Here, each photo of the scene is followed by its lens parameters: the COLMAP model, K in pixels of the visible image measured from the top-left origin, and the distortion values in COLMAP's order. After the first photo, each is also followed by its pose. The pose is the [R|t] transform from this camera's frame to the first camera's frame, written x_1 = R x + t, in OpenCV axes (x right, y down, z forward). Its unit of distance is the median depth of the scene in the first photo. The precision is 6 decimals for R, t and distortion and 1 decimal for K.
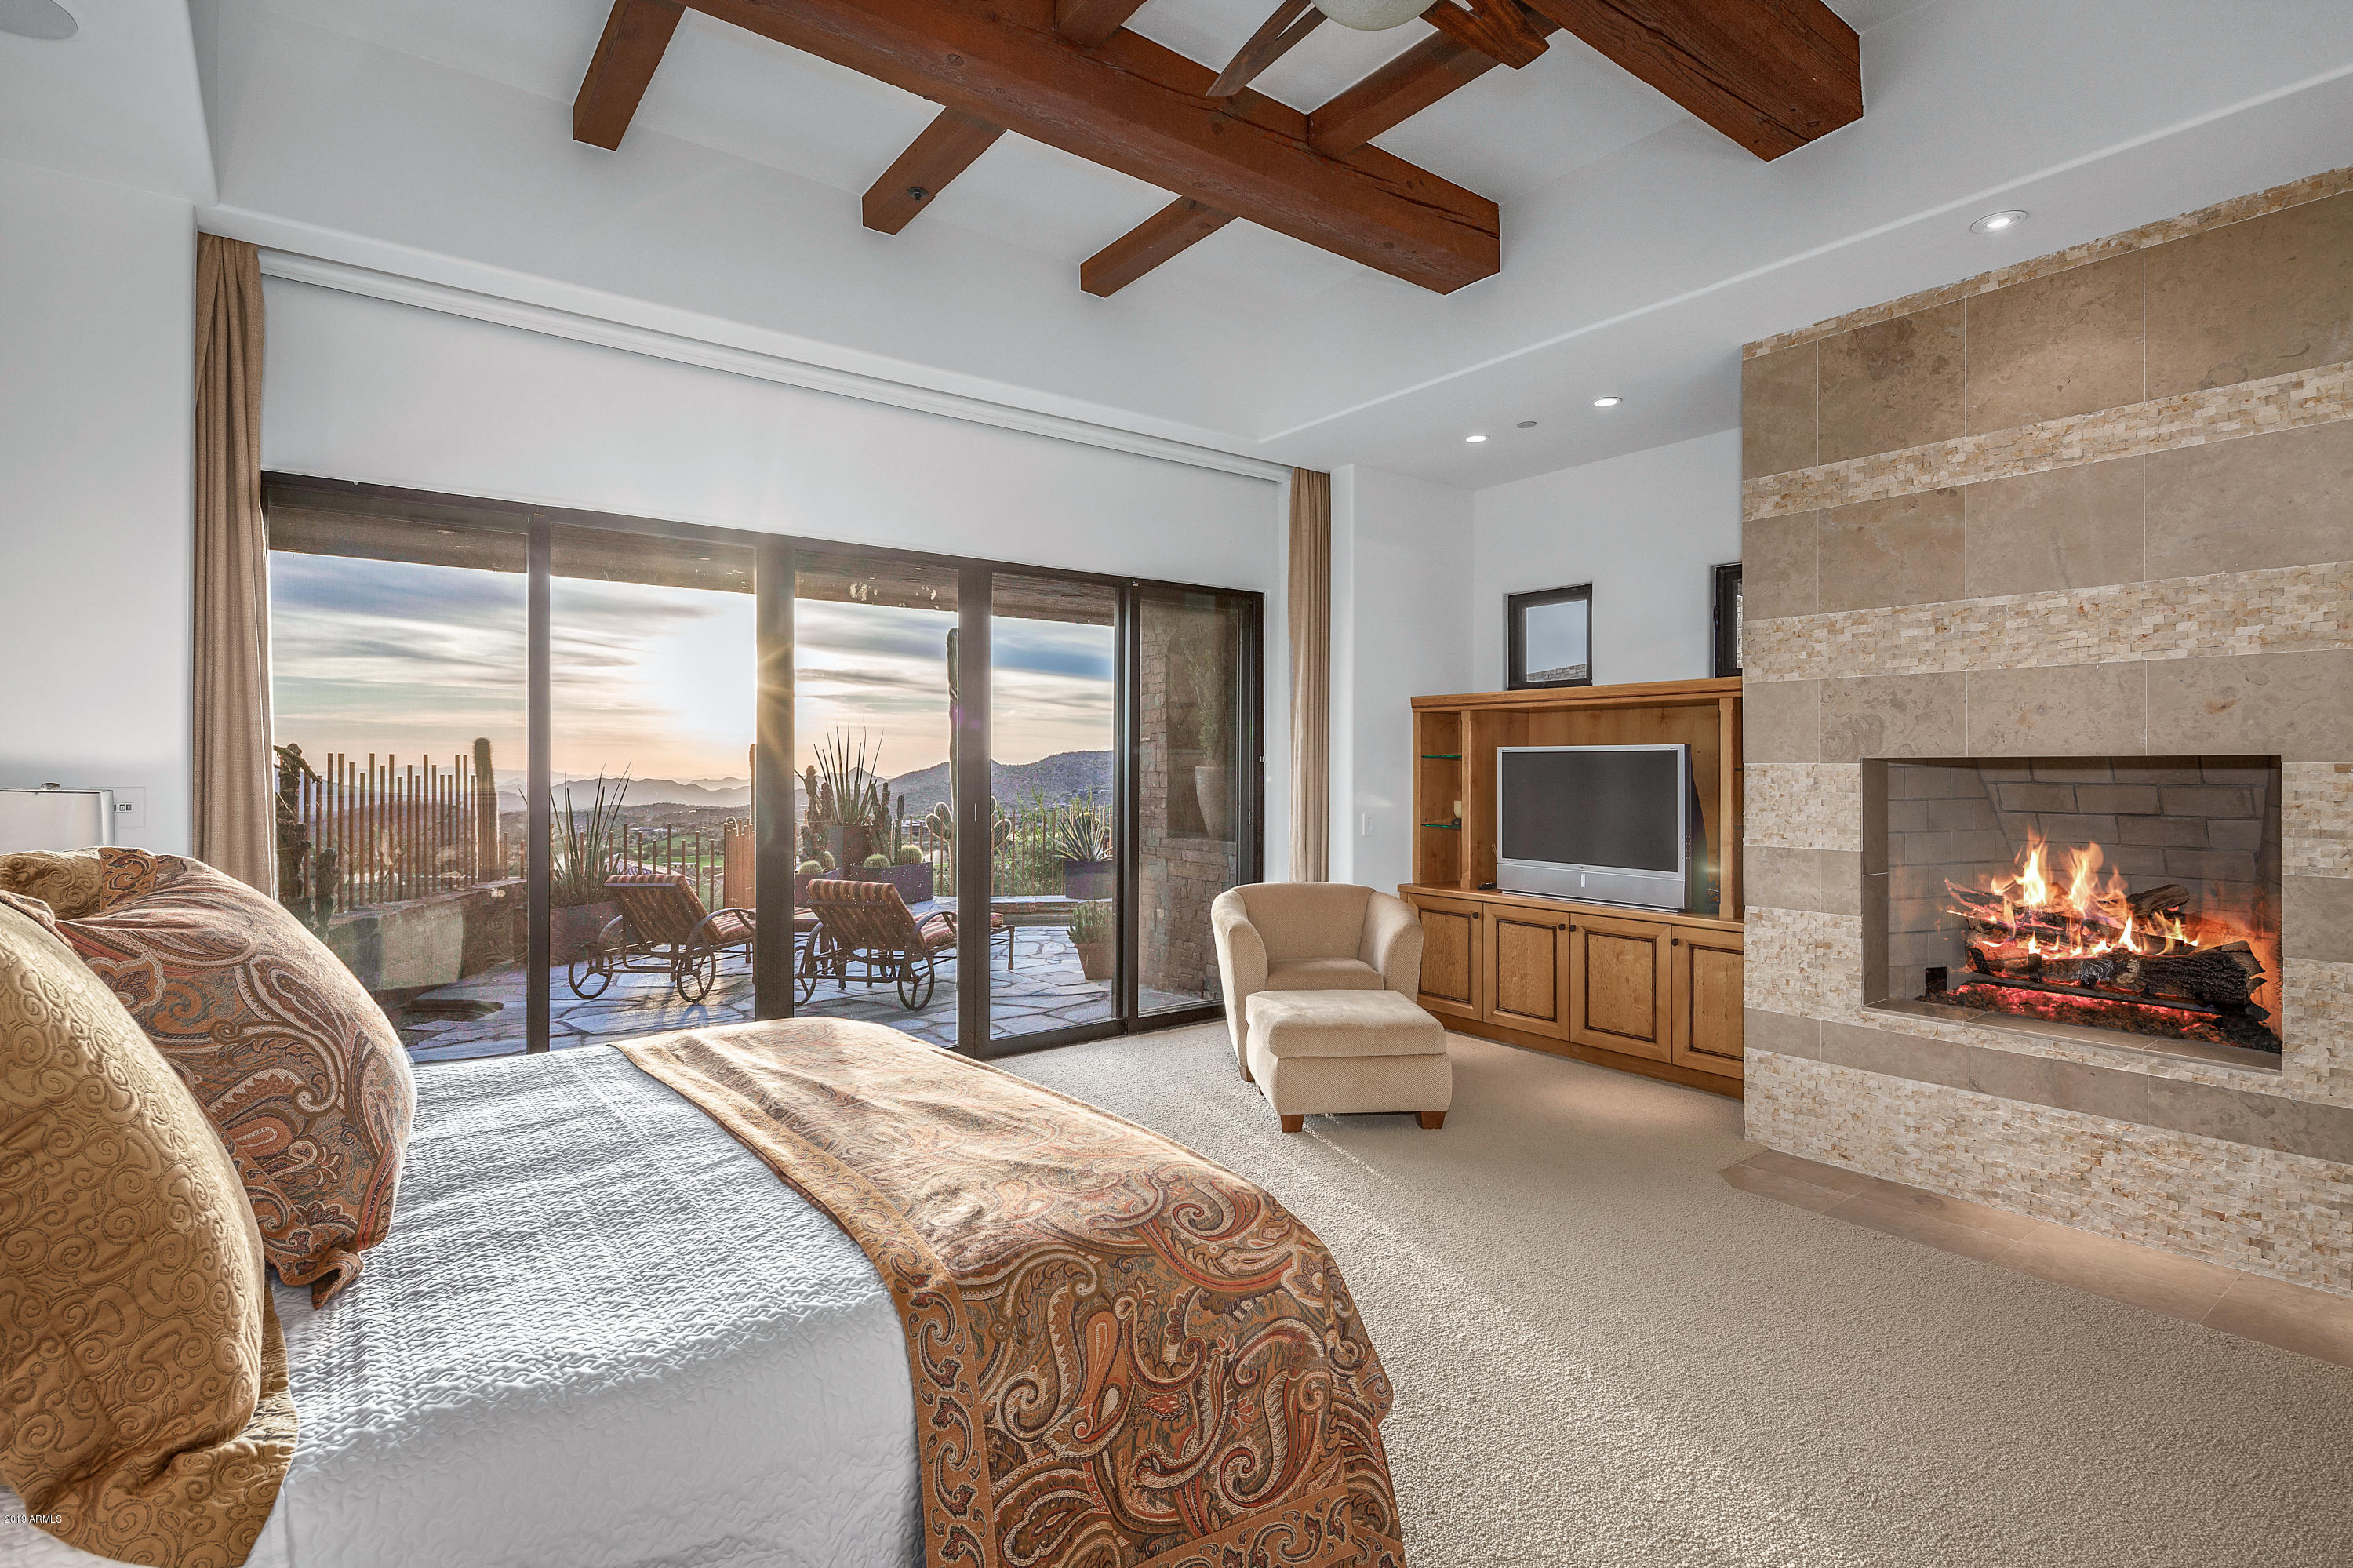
lens RADIAL K [[1134.8, 0, 1168.3], [0, 1134.8, 765.9], [0, 0, 1]] dist [-0.001191, -0.000607]
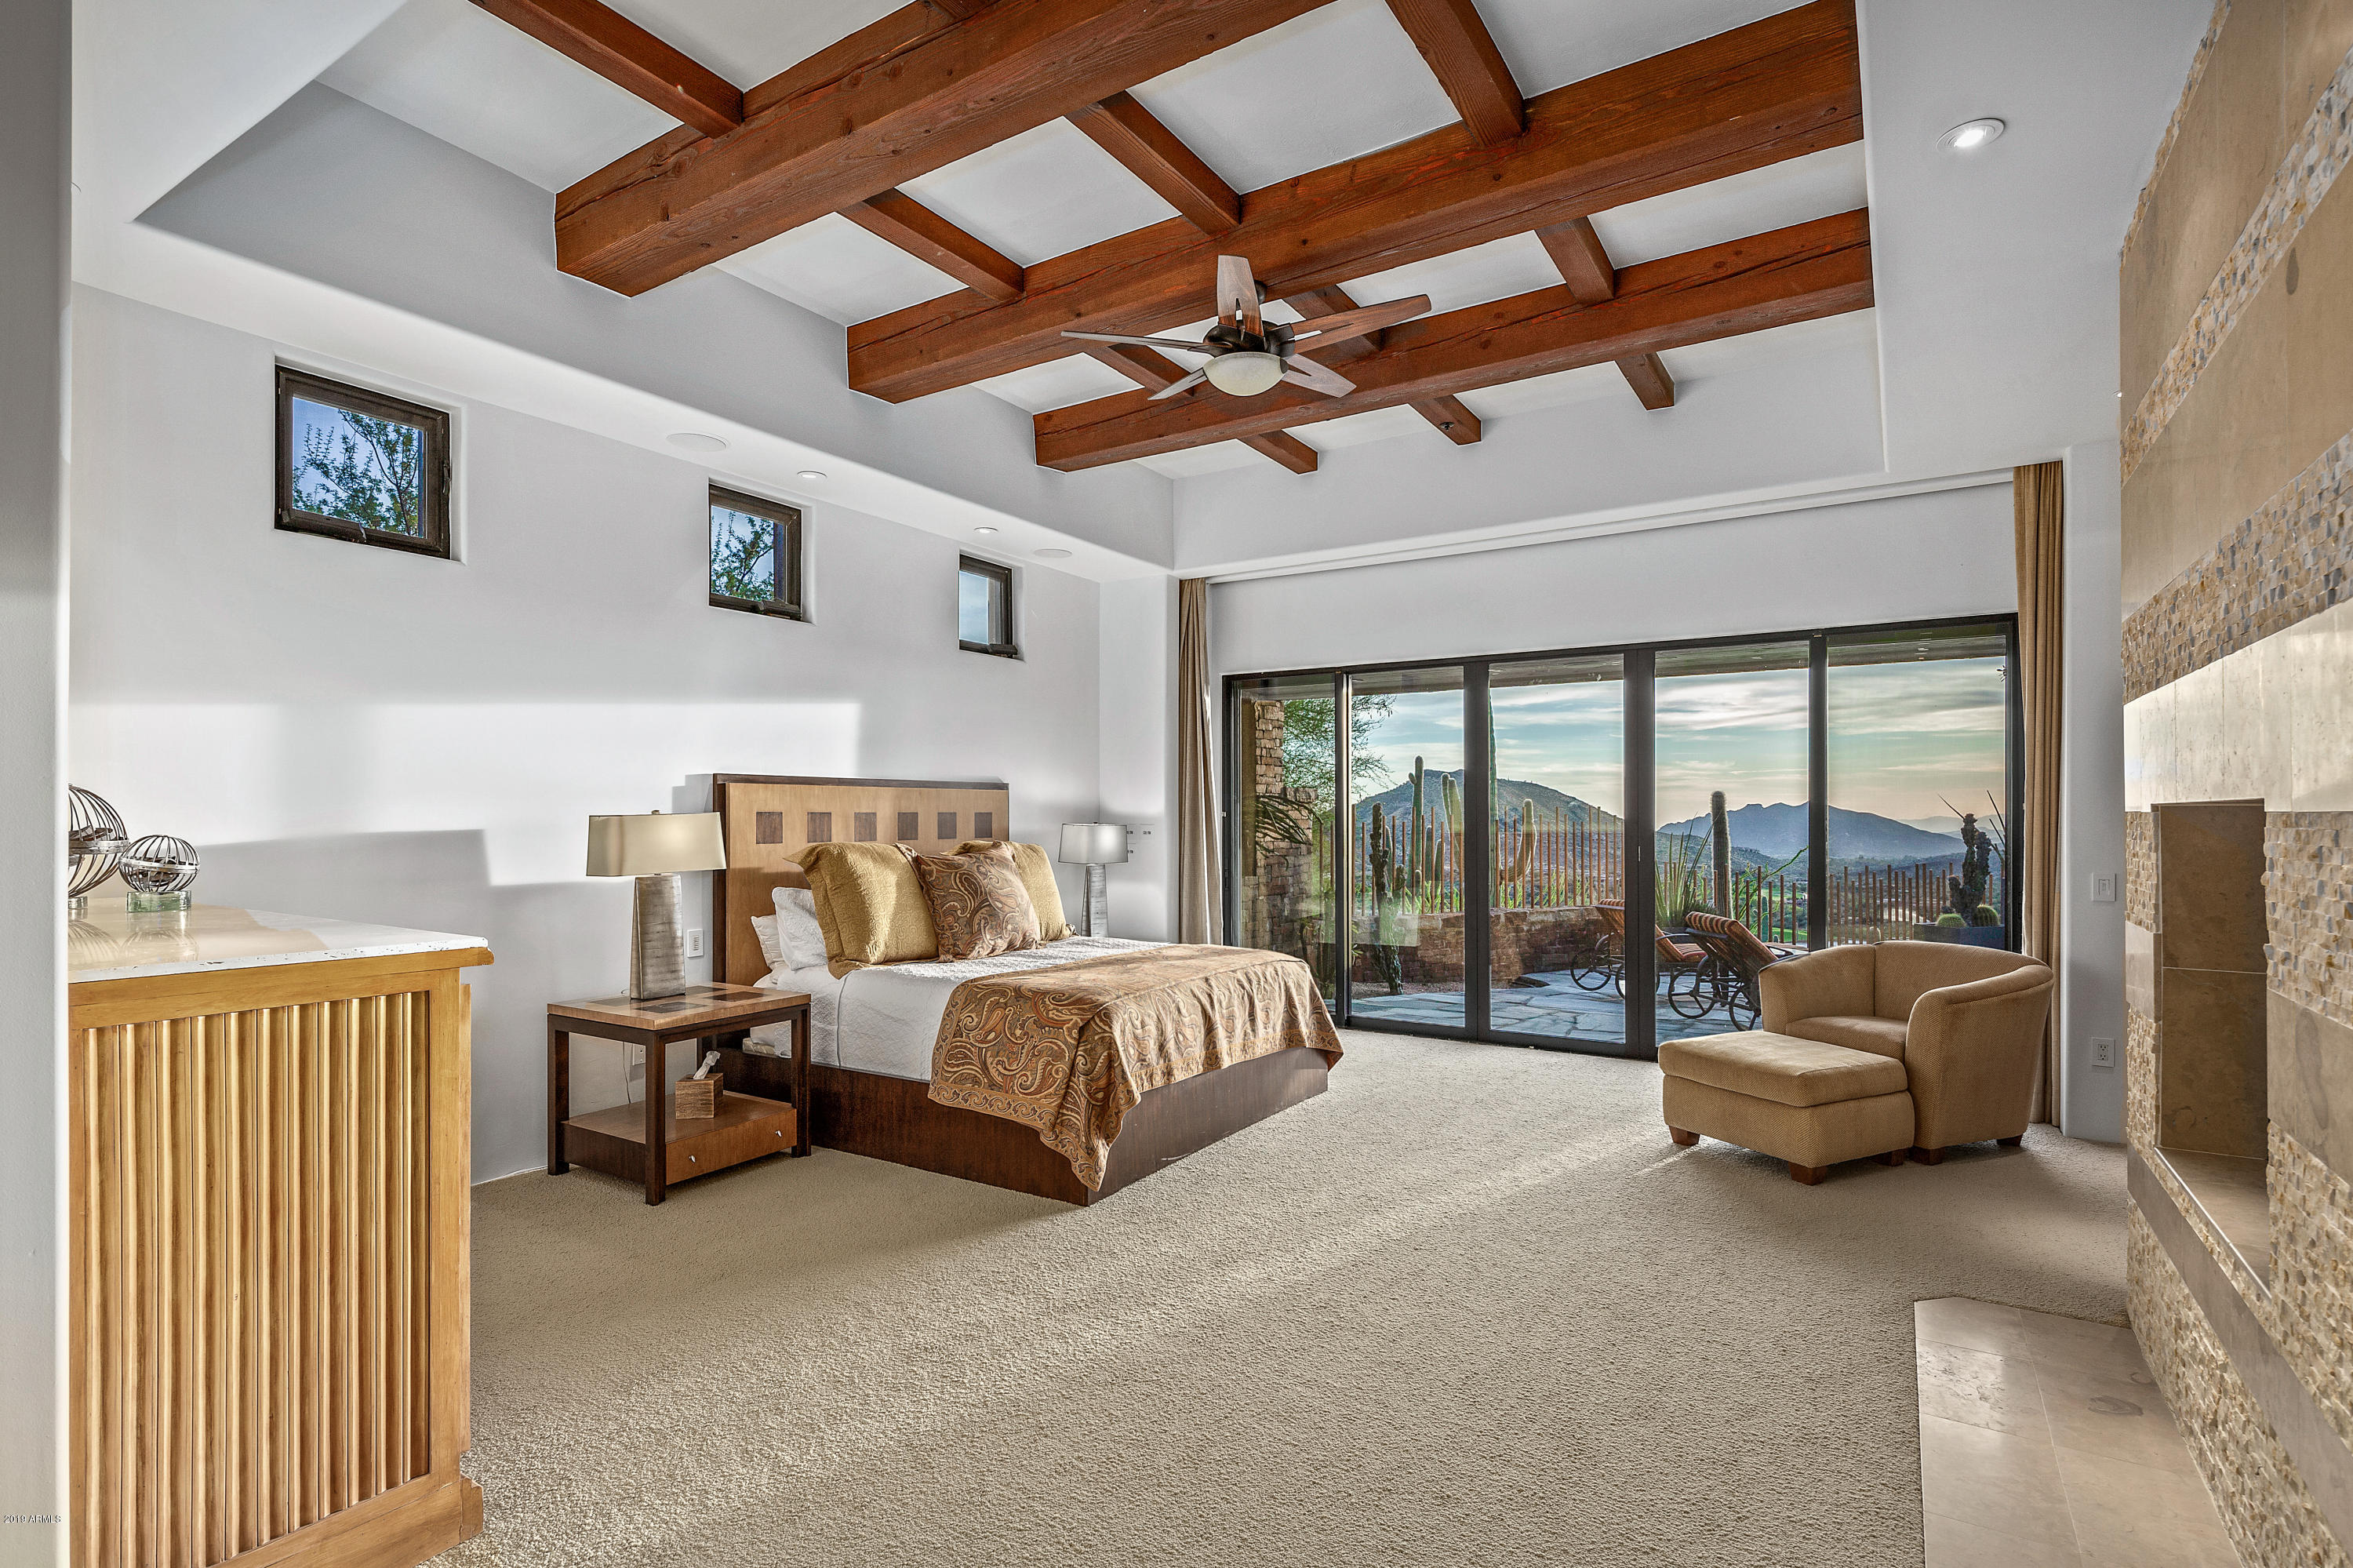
lens RADIAL K [[1135.8, 0, 1177.5], [0, 1135.8, 812.8], [0, 0, 1]] dist [-0.000583, -0.000156]
pose [[0.347245, -0.001538, -0.937773, 1.074424], [0.002289, 0.999997, -0.000793, -0.002831], [0.937772, -0.001871, 0.347247, 0.164333]]
